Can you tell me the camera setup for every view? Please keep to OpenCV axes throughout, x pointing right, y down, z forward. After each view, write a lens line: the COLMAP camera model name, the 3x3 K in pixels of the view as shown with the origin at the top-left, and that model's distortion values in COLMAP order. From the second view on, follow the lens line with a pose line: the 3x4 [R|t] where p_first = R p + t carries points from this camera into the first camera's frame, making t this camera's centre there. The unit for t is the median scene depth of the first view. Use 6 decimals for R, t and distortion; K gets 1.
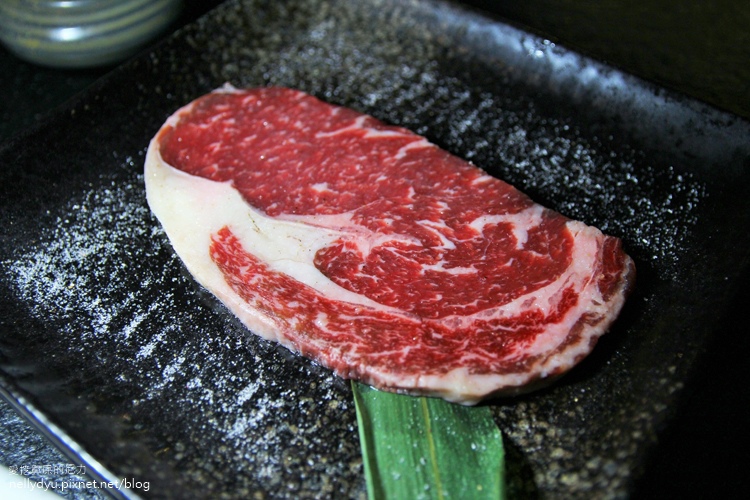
lens RADIAL K [[766.2, 0, 377.9], [0, 766.2, 247.9], [0, 0, 1]] dist [-0.075956, 0.000000]
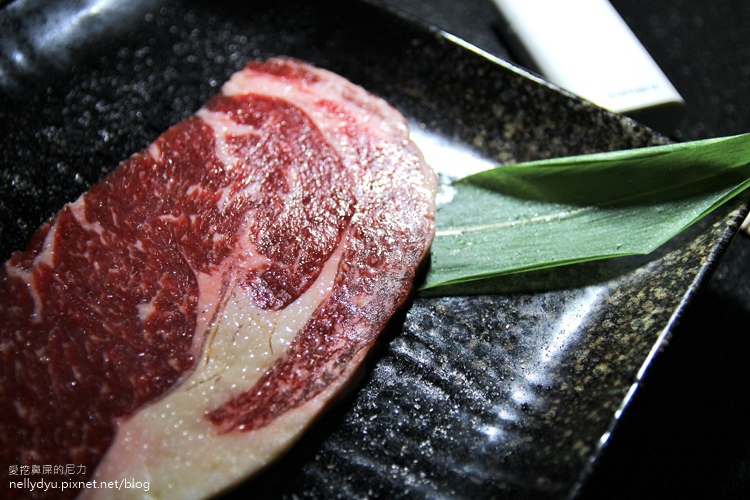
lens RADIAL K [[974.4, 0, 376.4], [0, 974.4, 251.7], [0, 0, 1]] dist [0.005486, 0.000000]
pose [[-0.045078, -0.778131, 0.626482, -0.663834], [0.729562, 0.402756, 0.552745, -0.483996], [-0.682428, 0.481974, 0.549539, 0.310178]]
